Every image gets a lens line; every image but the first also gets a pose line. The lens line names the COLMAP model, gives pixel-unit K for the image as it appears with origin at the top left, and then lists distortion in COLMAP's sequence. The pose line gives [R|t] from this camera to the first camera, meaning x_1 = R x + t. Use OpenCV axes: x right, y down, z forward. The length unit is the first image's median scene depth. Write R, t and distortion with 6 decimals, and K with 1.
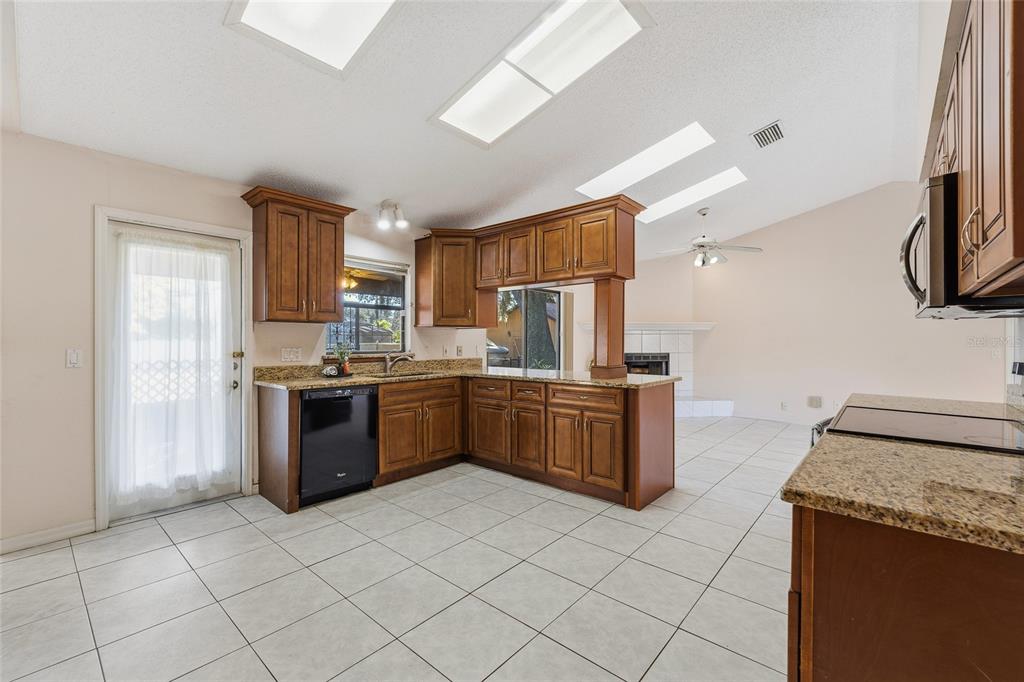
lens RADIAL K [[418.9, 0, 498.8], [0, 418.9, 343.1], [0, 0, 1]] dist [0.002392, 0.000106]
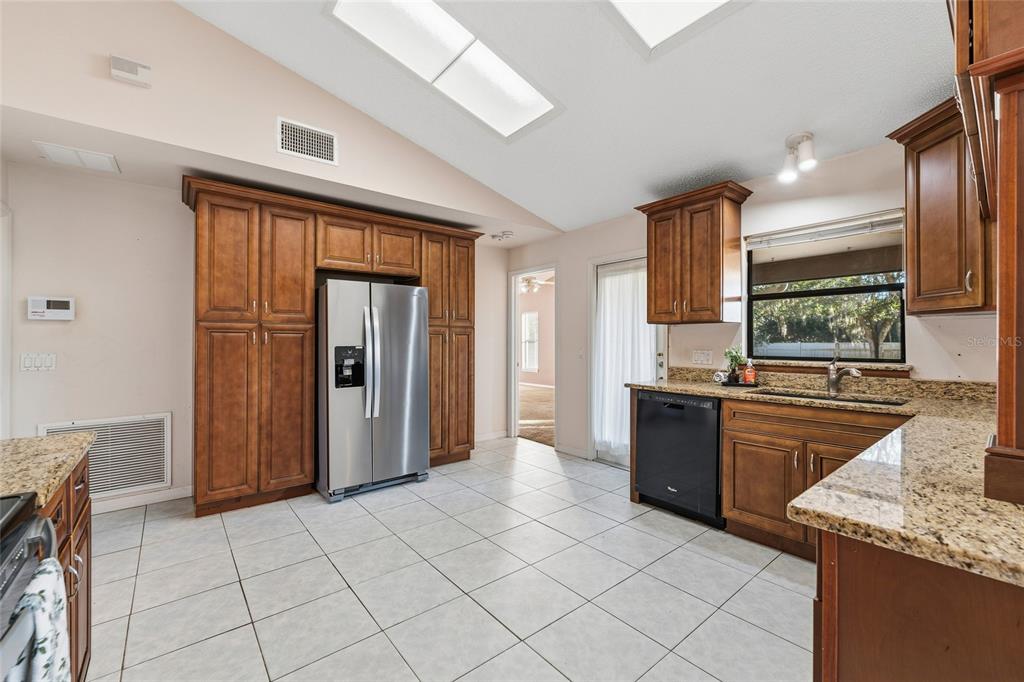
lens RADIAL K [[418.9, 0, 517.9], [0, 418.9, 340.2], [0, 0, 1]] dist [0.002392, 0.000106]
pose [[-0.134389, -0.005237, -0.990915, 0.505381], [-0.005098, 0.999976, -0.004594, -0.004190], [0.990916, 0.004434, -0.134412, 0.692428]]
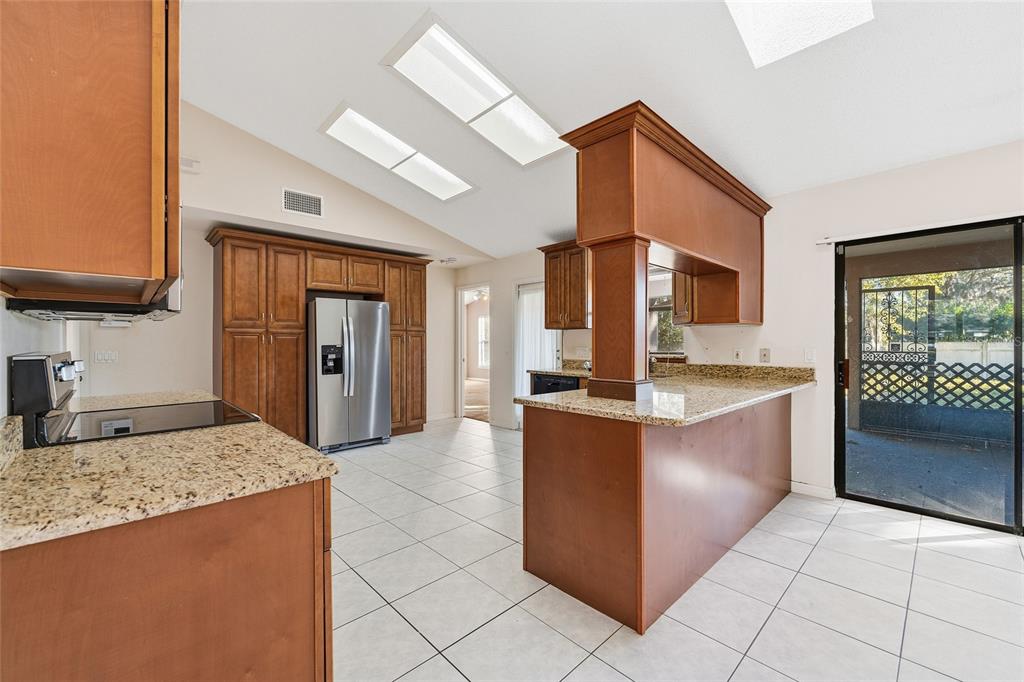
lens RADIAL K [[418.9, 0, 520.0], [0, 418.9, 341.4], [0, 0, 1]] dist [0.002392, 0.000106]
pose [[-0.056847, -0.005118, -0.998370, 0.891176], [-0.002795, 0.999984, -0.004967, -0.000463], [0.998379, 0.002508, -0.056860, 0.851159]]
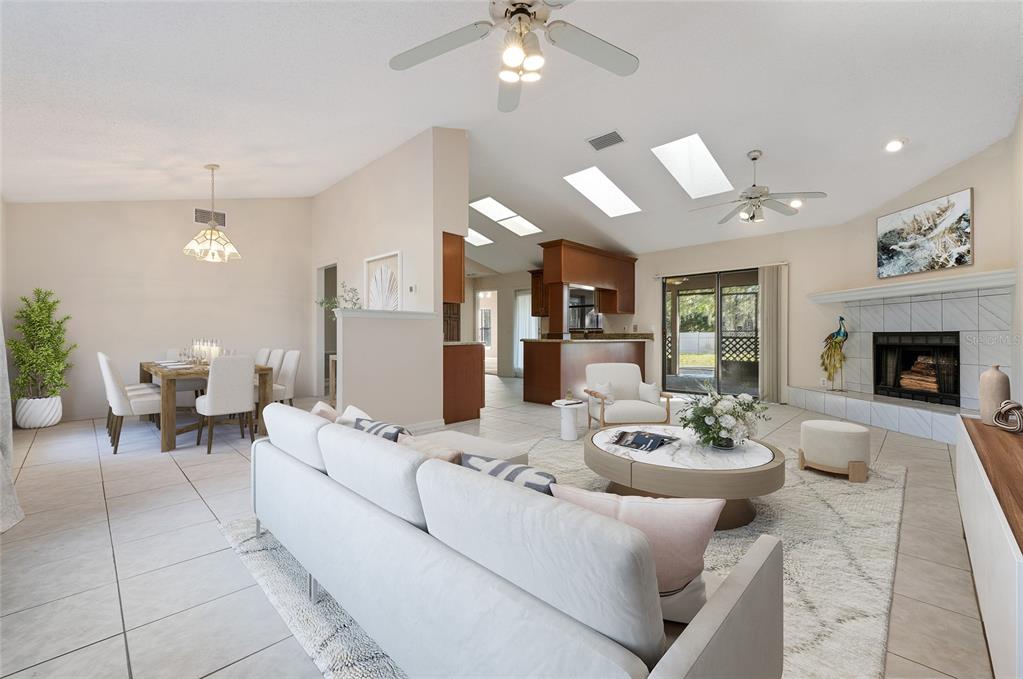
lens RADIAL K [[424.8, 0, 513.6], [0, 424.8, 335.3], [0, 0, 1]] dist [-0.001682, -0.000262]
pose [[-0.037811, 0.000008, -0.999285, 2.003500], [-0.005006, 0.999987, 0.000198, 0.062555], [0.999272, 0.005010, -0.037811, 0.845463]]
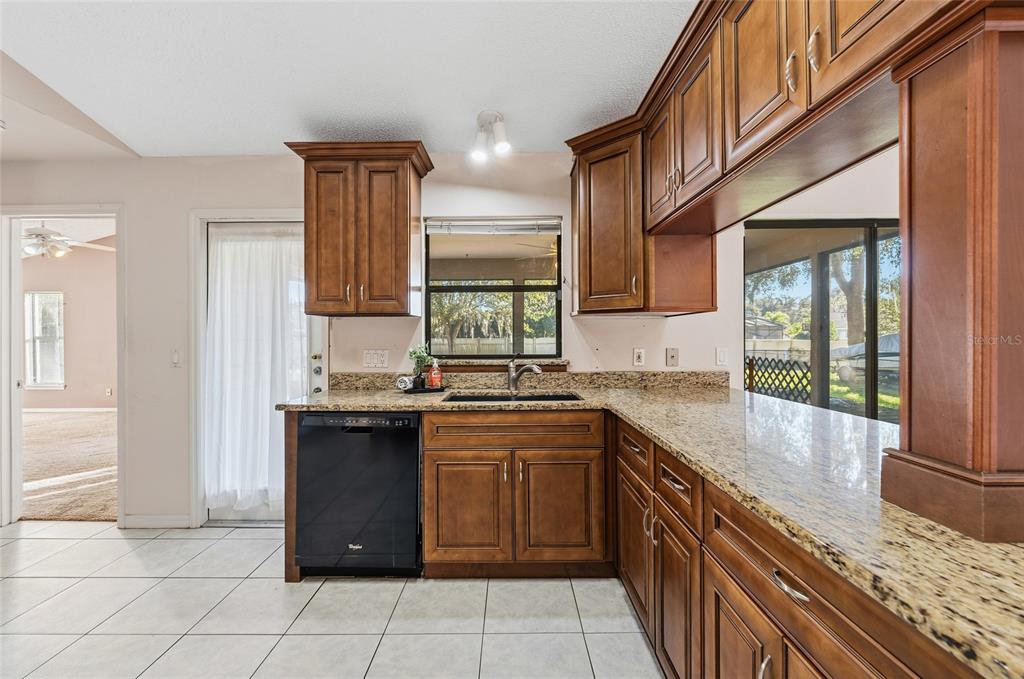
lens RADIAL K [[425.2, 0, 510.9], [0, 425.2, 337.2], [0, 0, 1]] dist [-0.001682, -0.000262]
pose [[0.668798, -0.005434, -0.743425, 0.245161], [0.002512, 0.999984, -0.005050, -0.006636], [0.743440, 0.001510, 0.668801, 0.647608]]
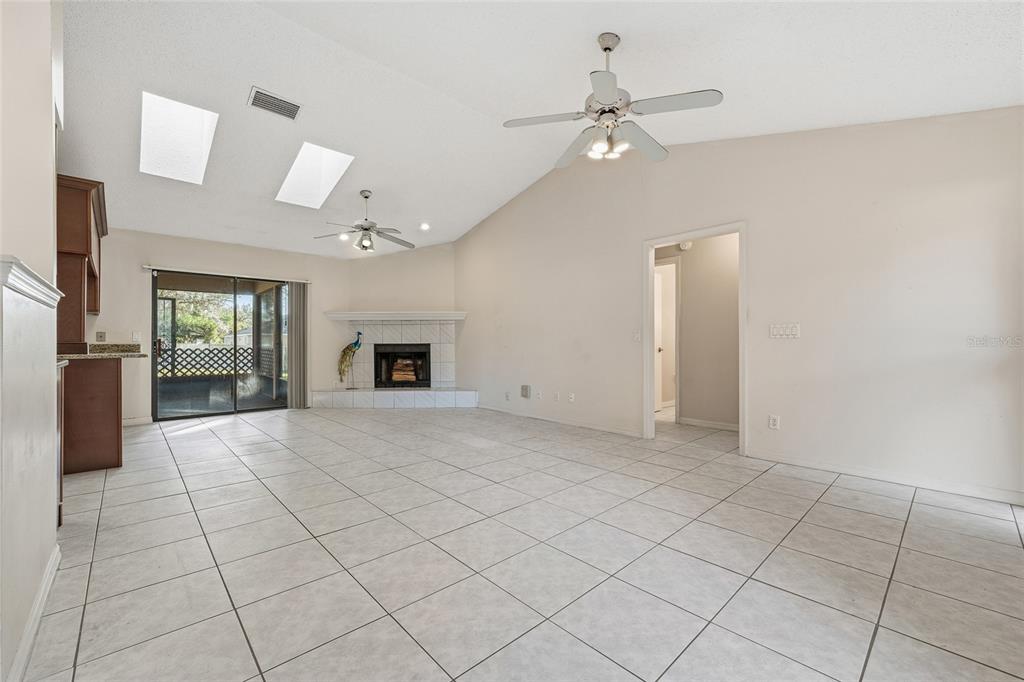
lens RADIAL K [[418.9, 0, 513.8], [0, 418.9, 345.0], [0, 0, 1]] dist [0.002392, 0.000106]
pose [[0.996396, -0.004553, -0.084696, 1.363064], [0.003929, 0.999964, -0.007536, 0.069444], [0.084727, 0.007176, 0.996378, 0.091331]]
